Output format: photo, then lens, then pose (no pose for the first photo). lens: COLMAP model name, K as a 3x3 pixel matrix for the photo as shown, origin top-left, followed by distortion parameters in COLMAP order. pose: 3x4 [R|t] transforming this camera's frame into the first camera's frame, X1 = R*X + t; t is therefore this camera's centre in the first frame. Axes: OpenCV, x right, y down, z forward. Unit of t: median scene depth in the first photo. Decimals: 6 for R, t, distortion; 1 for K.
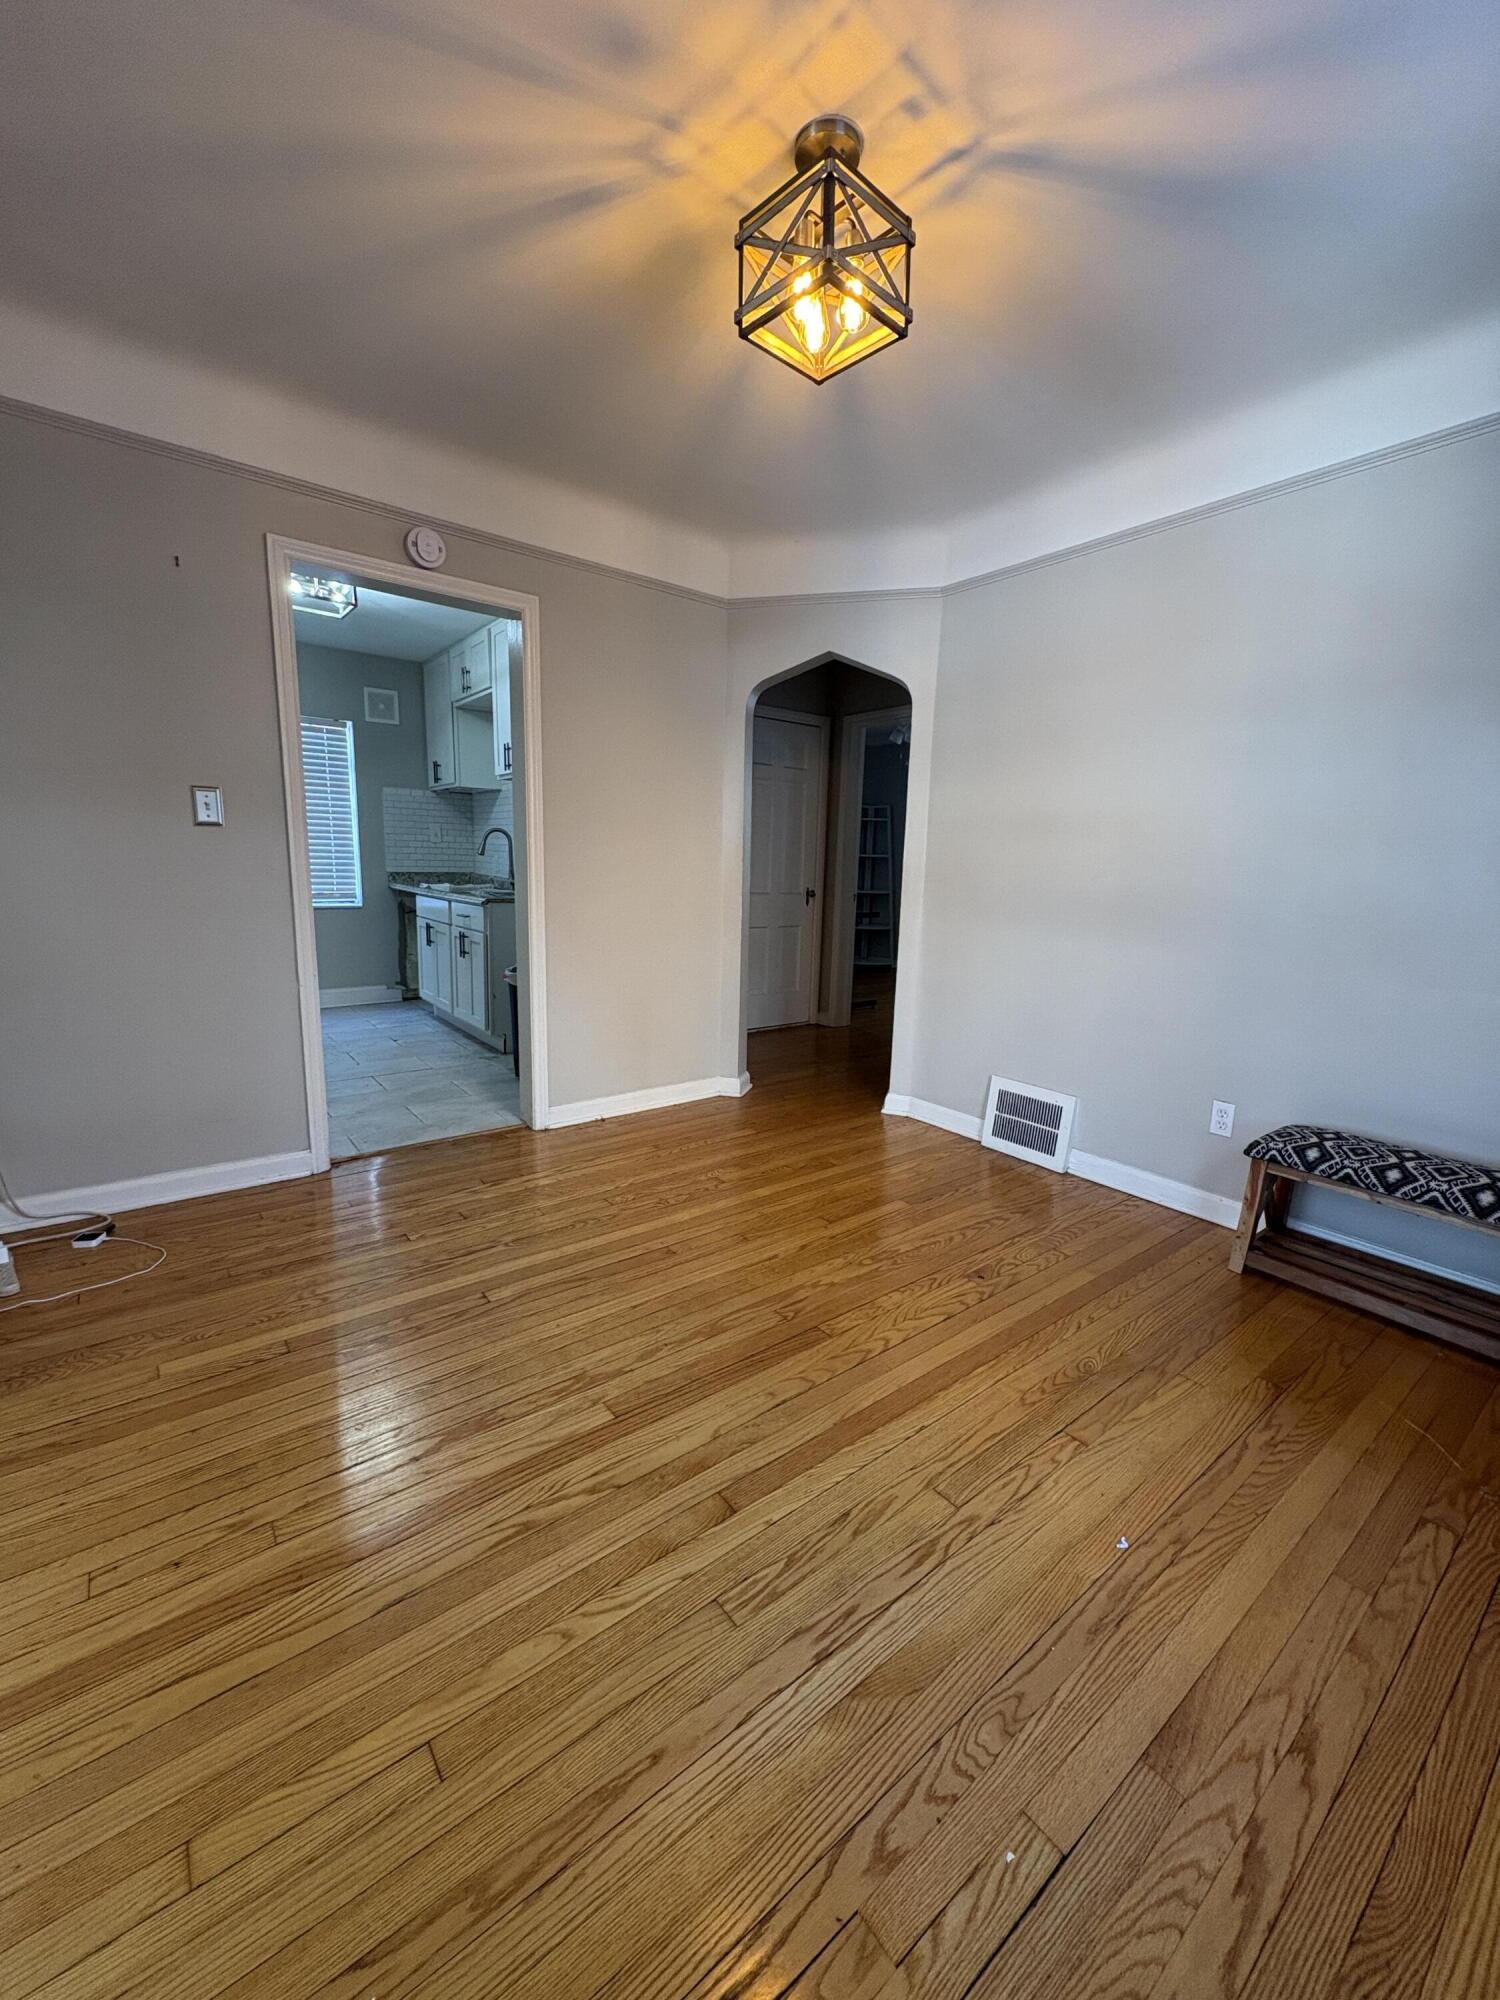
lens RADIAL K [[793.3, 0, 749.0], [0, 793.3, 1003.9], [0, 0, 1]] dist [0.000512, 0.000224]
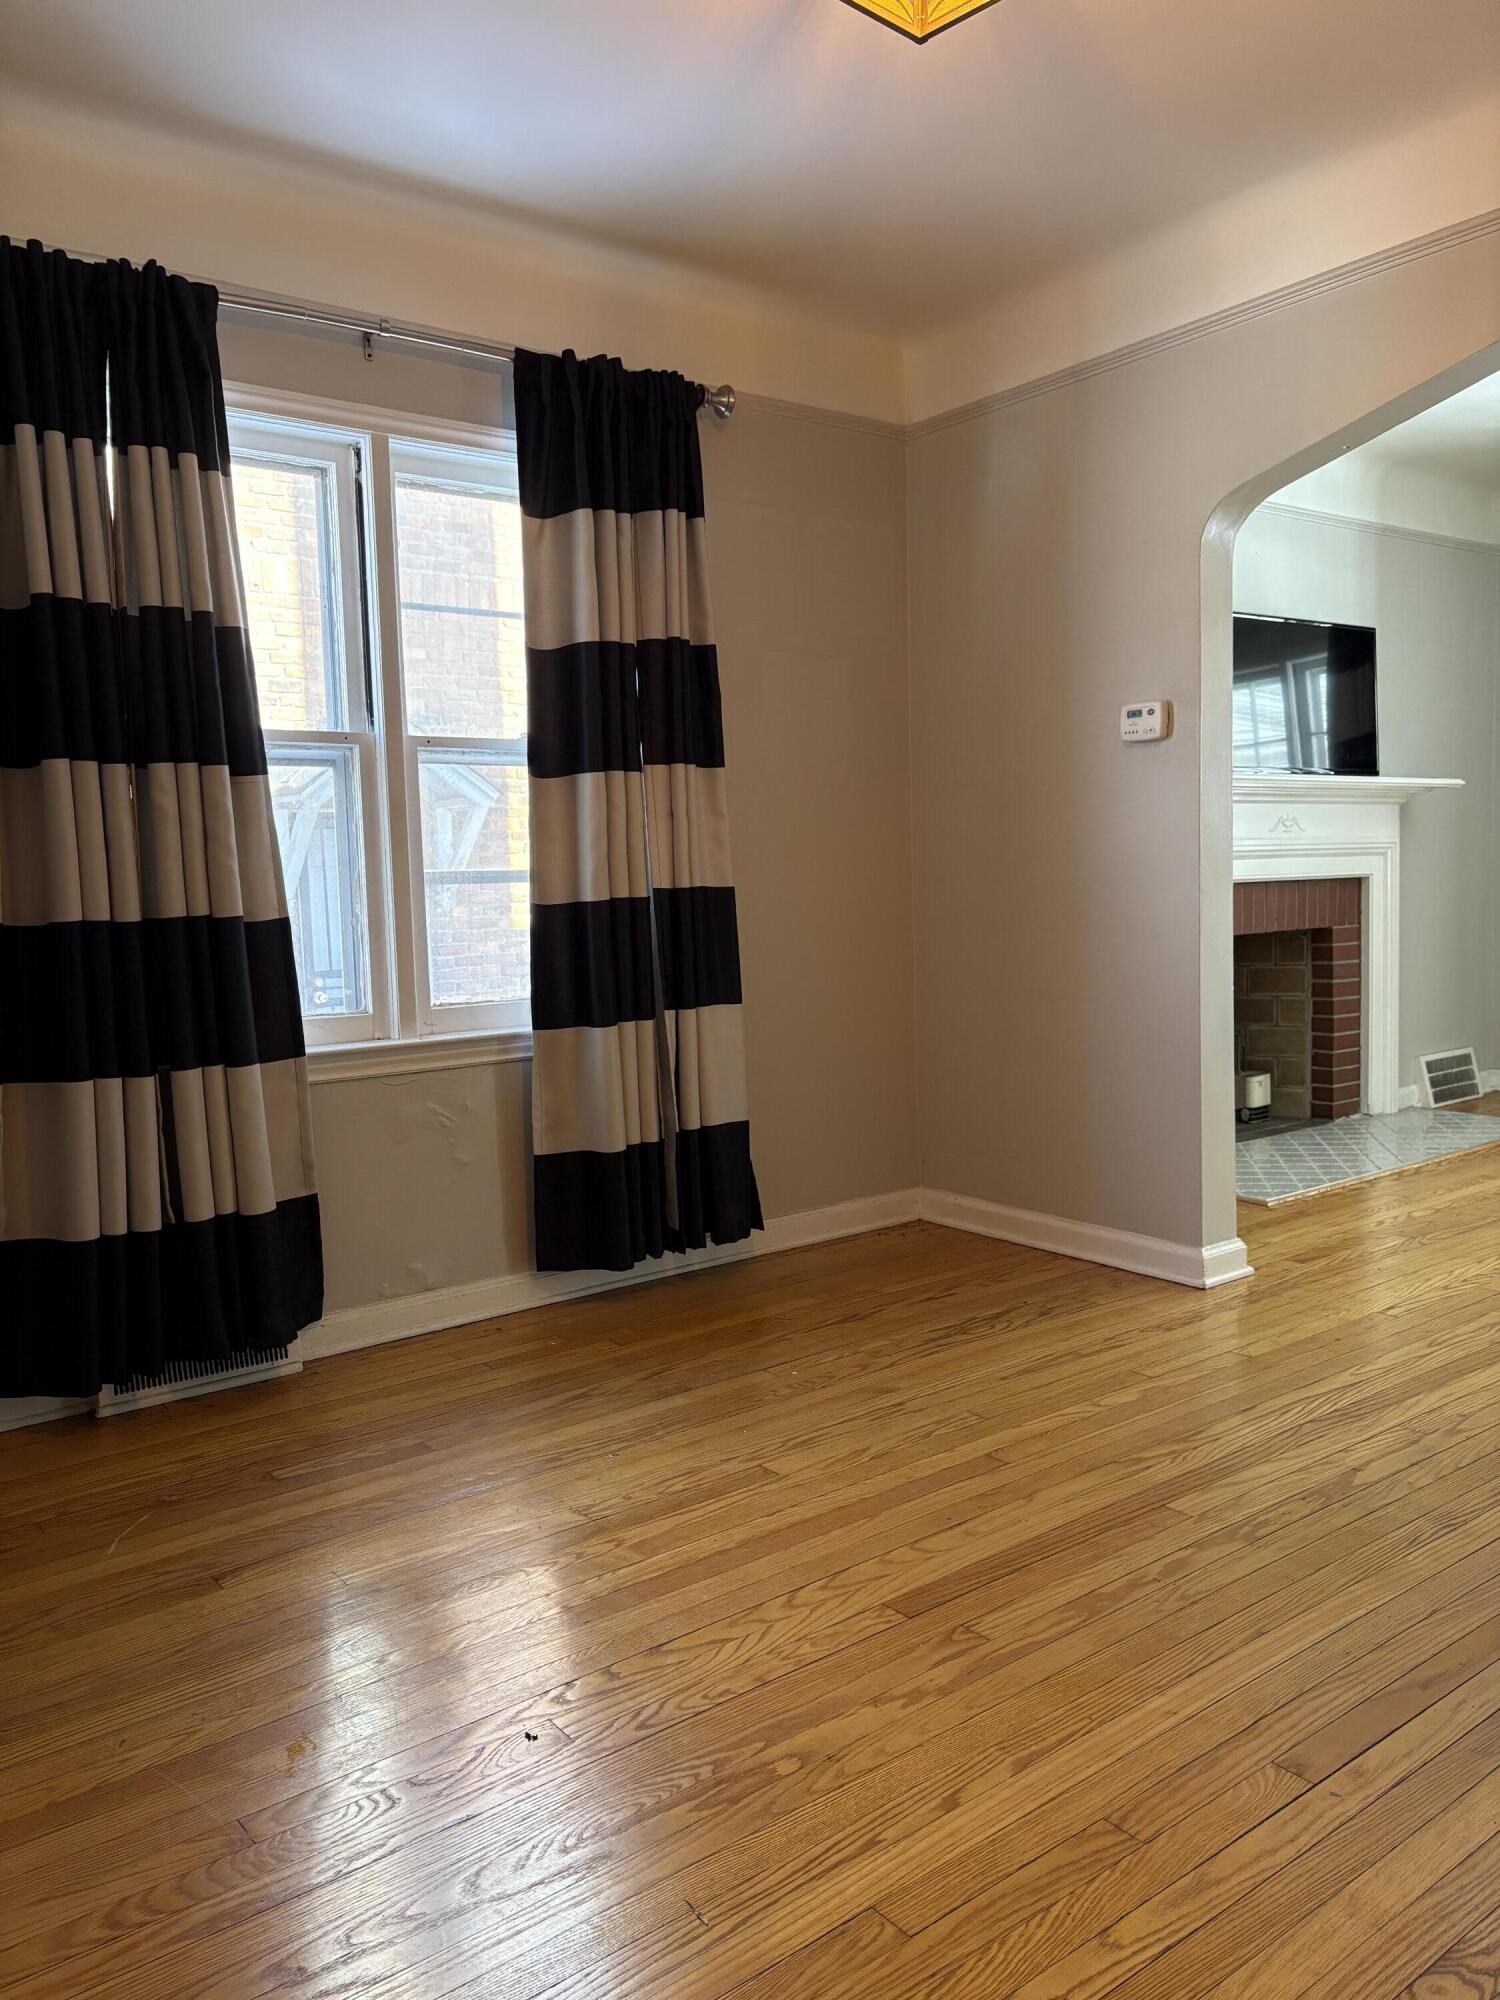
lens RADIAL K [[1509.6, 0, 748.2], [0, 1509.6, 1004.6], [0, 0, 1]] dist [0.020152, -0.001619]
pose [[-0.999969, 0.002428, 0.007482, 0.170787], [0.004303, 0.965094, 0.261870, -0.259847], [-0.006585, 0.261894, -0.965074, 1.725766]]
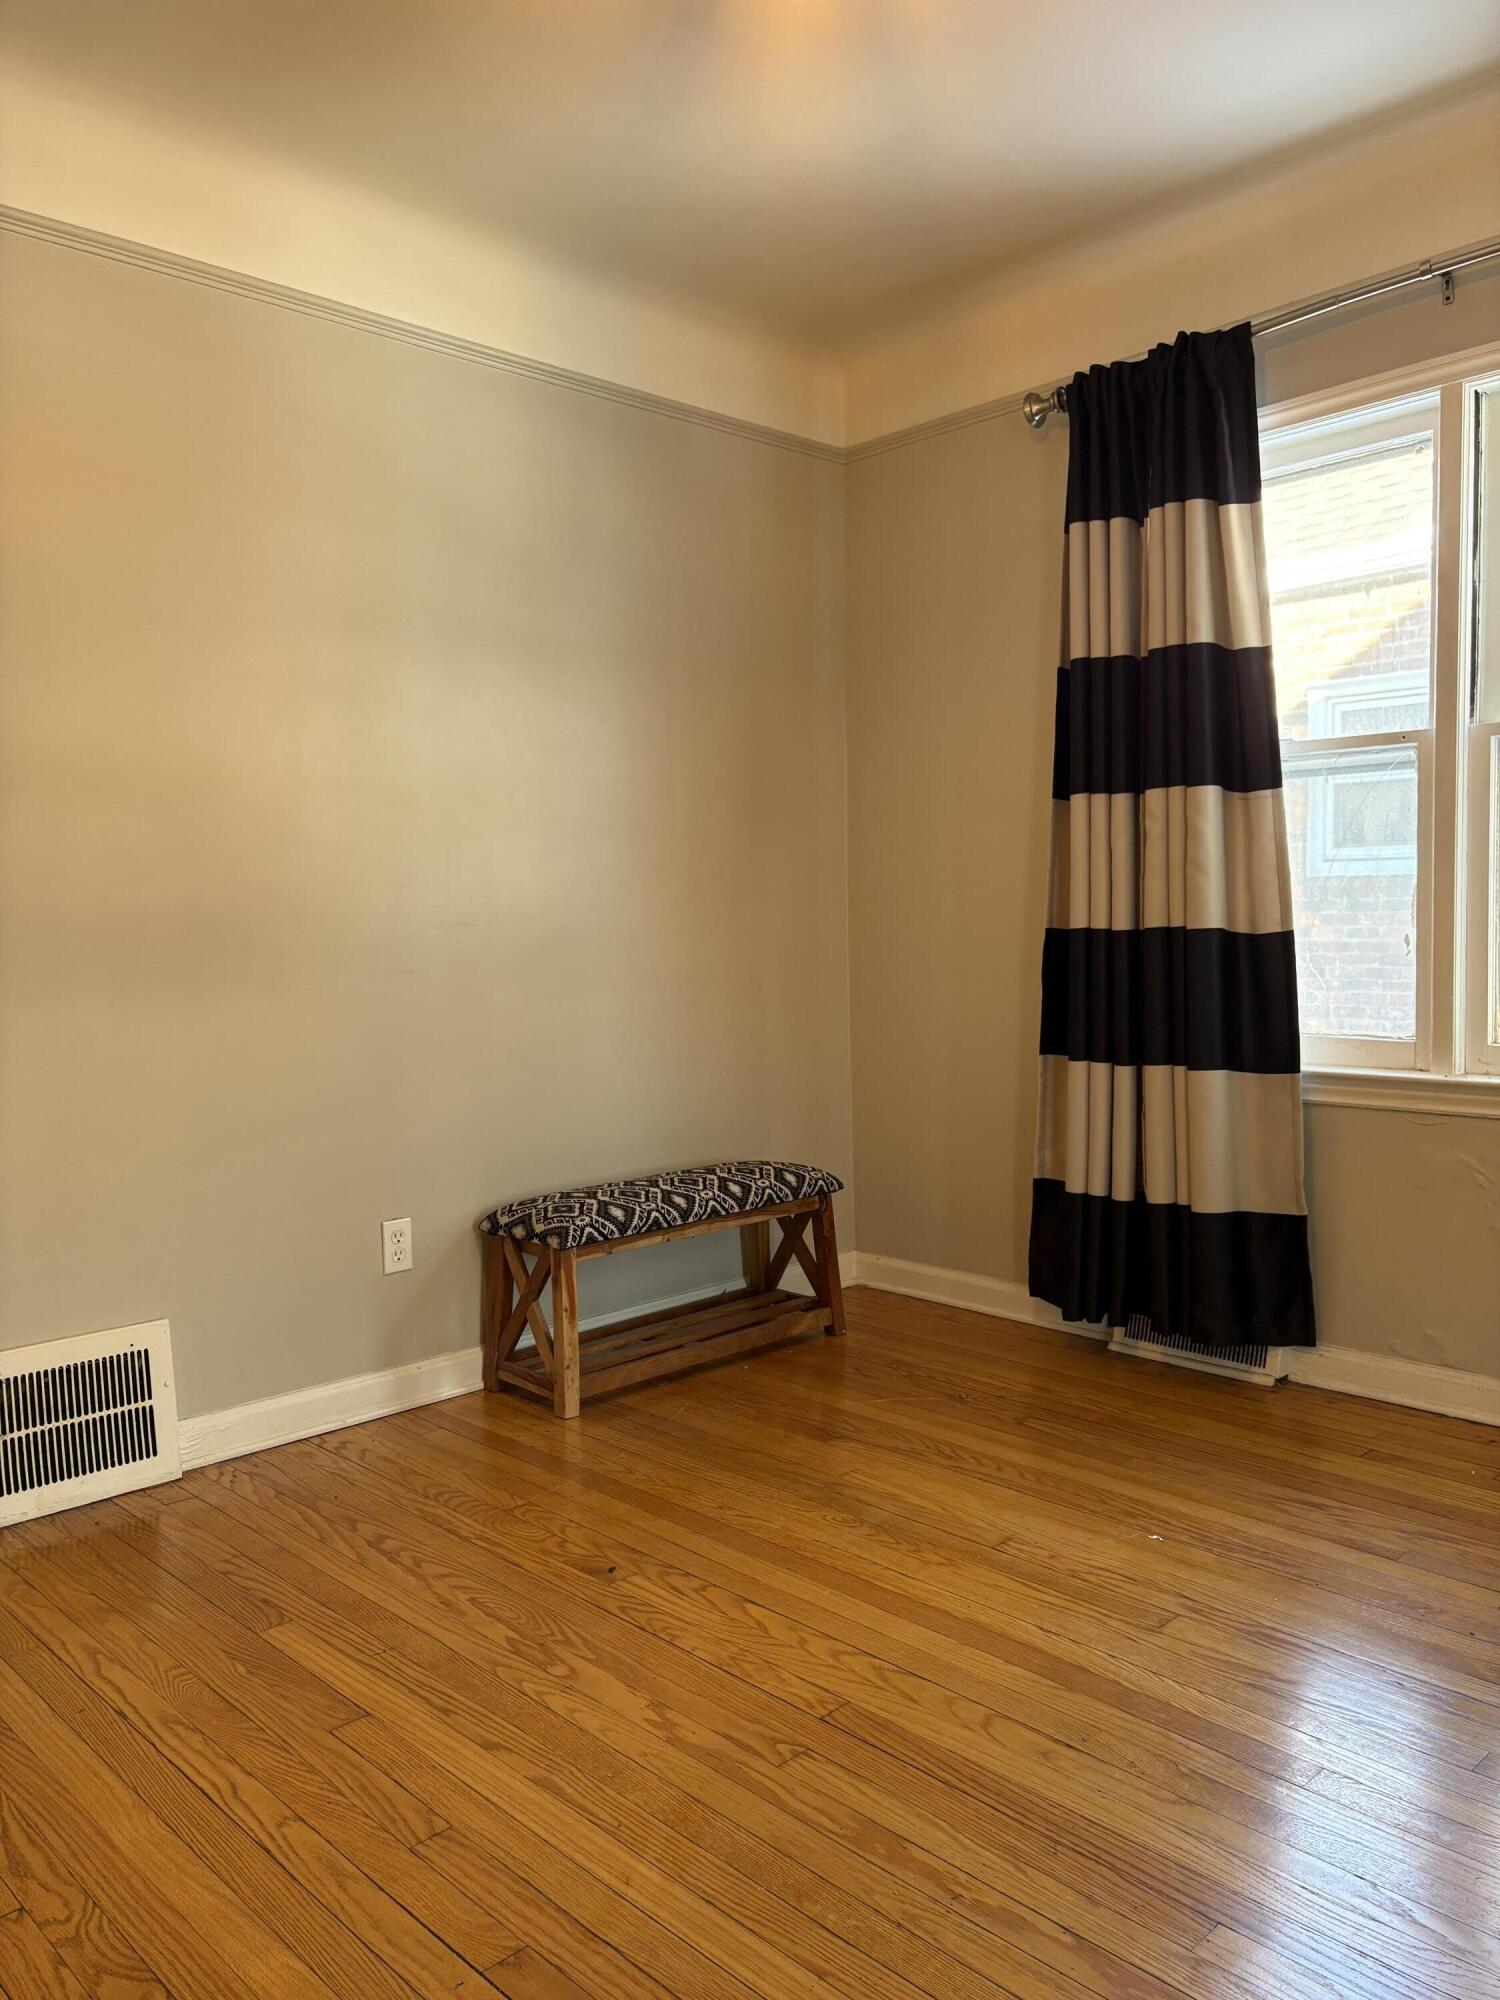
lens RADIAL K [[1509.6, 0, 761.5], [0, 1509.6, 1003.1], [0, 0, 1]] dist [0.020152, -0.001619]
pose [[-0.103649, -0.082763, 0.991165, -0.763931], [0.193817, 0.975748, 0.101744, -0.138174], [-0.975547, 0.202650, -0.085094, 0.924744]]
